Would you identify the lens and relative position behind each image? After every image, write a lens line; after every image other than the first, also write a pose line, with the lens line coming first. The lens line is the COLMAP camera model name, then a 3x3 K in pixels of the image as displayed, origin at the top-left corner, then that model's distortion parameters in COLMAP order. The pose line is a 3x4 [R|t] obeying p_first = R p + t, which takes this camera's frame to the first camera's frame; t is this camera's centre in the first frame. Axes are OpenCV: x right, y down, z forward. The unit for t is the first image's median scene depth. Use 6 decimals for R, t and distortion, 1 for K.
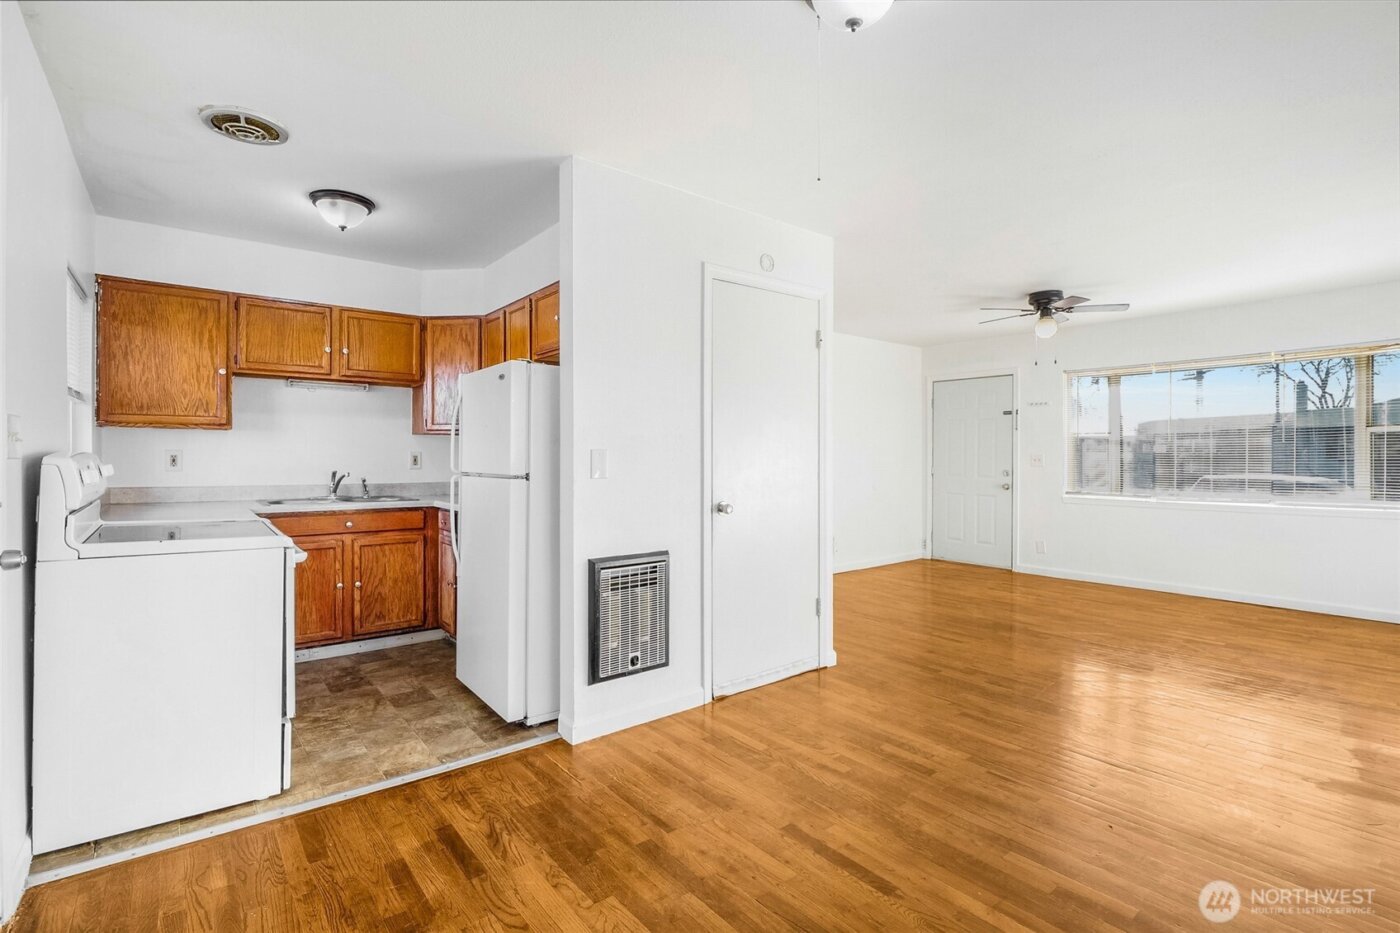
lens RADIAL K [[653.4, 0, 686.1], [0, 653.4, 448.6], [0, 0, 1]] dist [-0.006466, -0.002103]
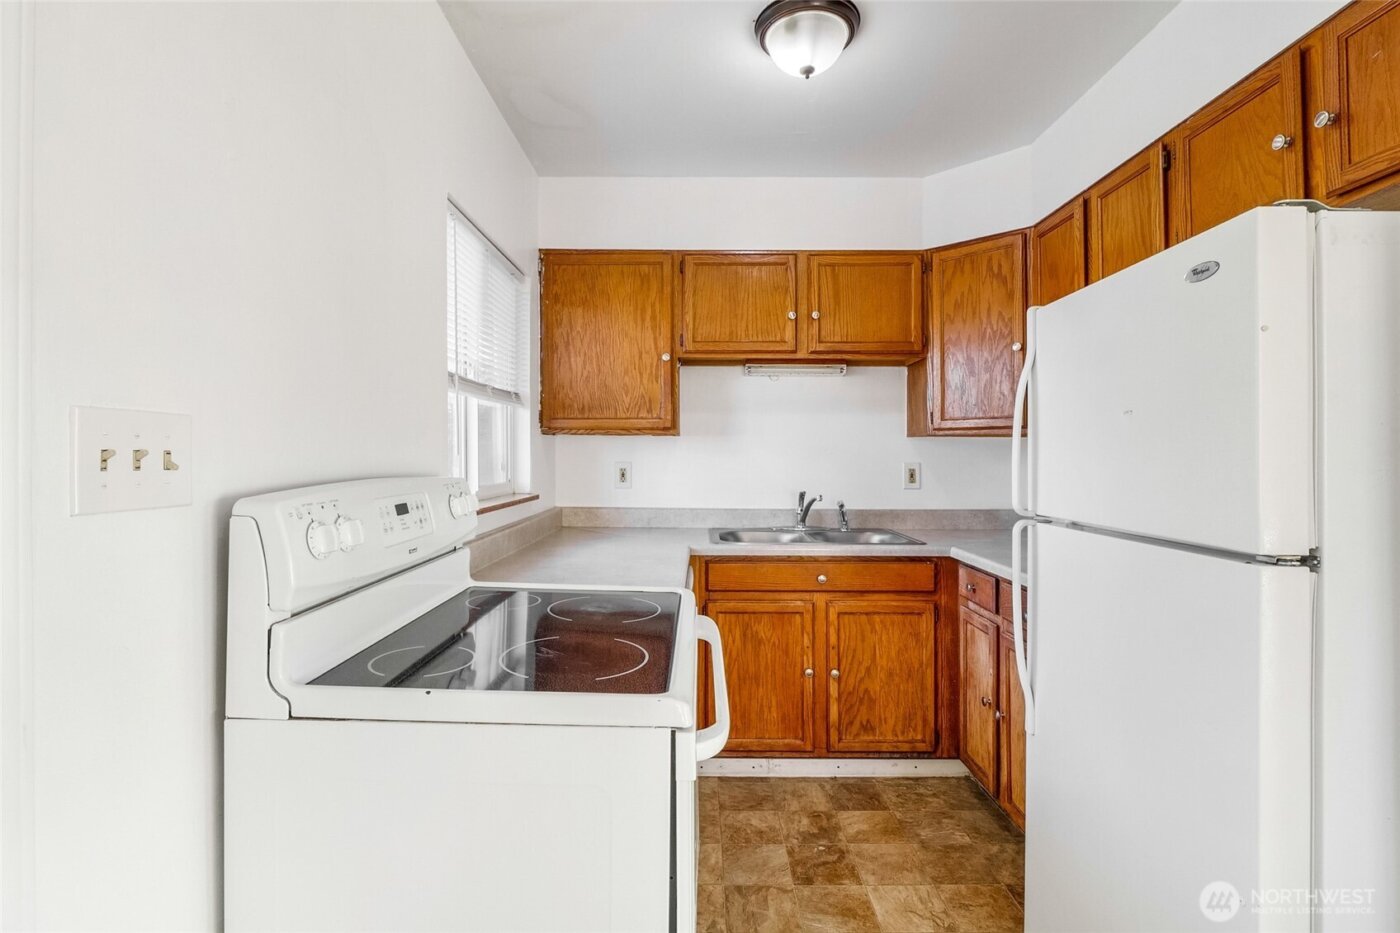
lens RADIAL K [[653.4, 0, 700.1], [0, 653.4, 458.2], [0, 0, 1]] dist [-0.006466, -0.002103]
pose [[0.788732, 0.000044, -0.614738, -0.213823], [0.008653, 0.999900, 0.011173, -0.010451], [0.614677, -0.014132, 0.788653, 0.416504]]
